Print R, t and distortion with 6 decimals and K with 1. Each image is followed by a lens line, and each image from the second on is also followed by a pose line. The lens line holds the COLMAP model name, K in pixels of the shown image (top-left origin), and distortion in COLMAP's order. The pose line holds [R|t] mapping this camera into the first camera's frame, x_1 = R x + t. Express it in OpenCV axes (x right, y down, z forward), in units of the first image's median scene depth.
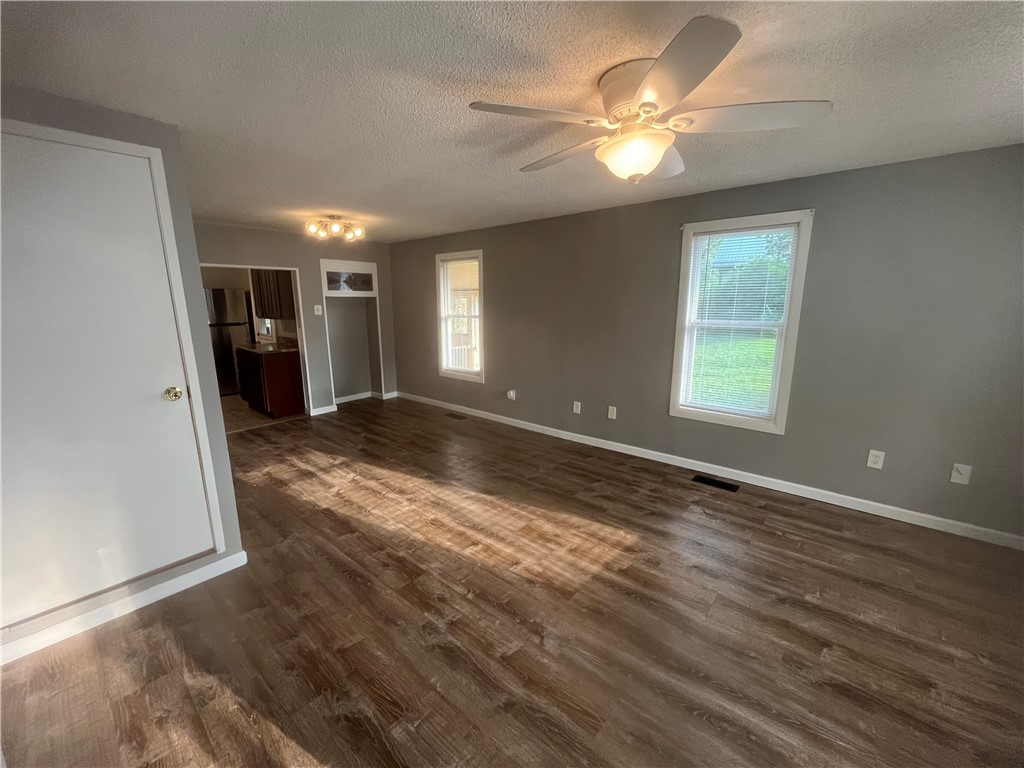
lens RADIAL K [[417.8, 0, 507.4], [0, 417.8, 385.3], [0, 0, 1]] dist [-0.001511, -0.000478]
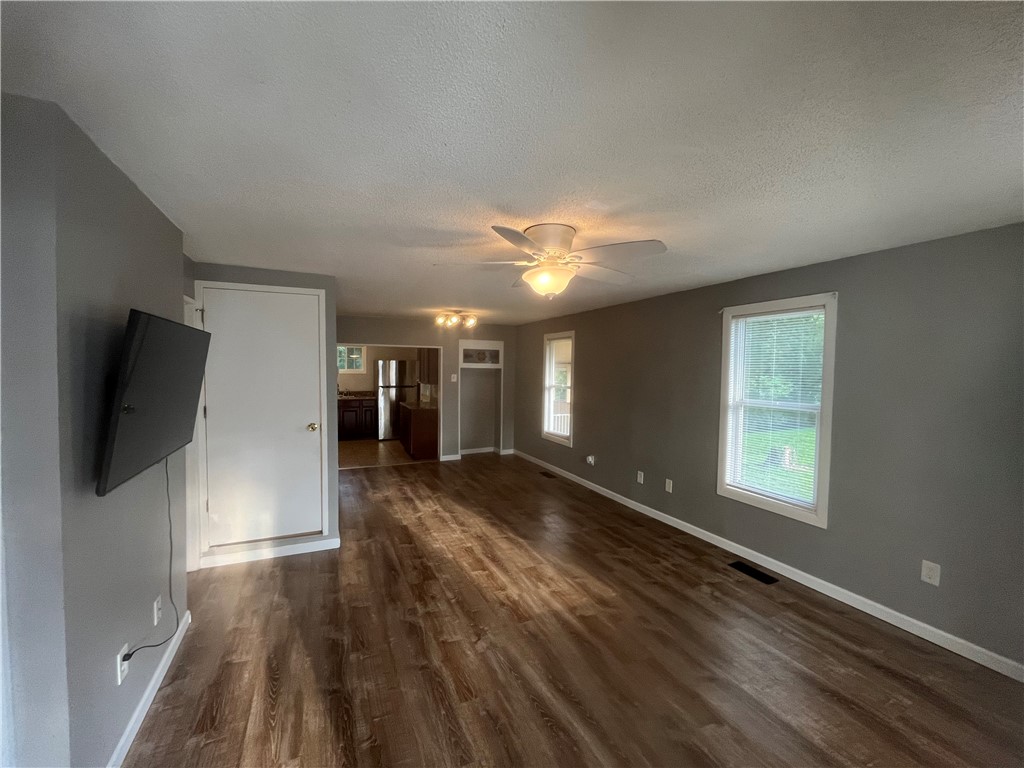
lens RADIAL K [[417.8, 0, 507.8], [0, 417.8, 386.5], [0, 0, 1]] dist [-0.001511, -0.000478]
pose [[0.909031, 0.034243, -0.415319, 0.407616], [-0.099313, 0.985705, -0.136101, 0.006415], [0.404722, 0.164966, 0.899437, -0.144251]]
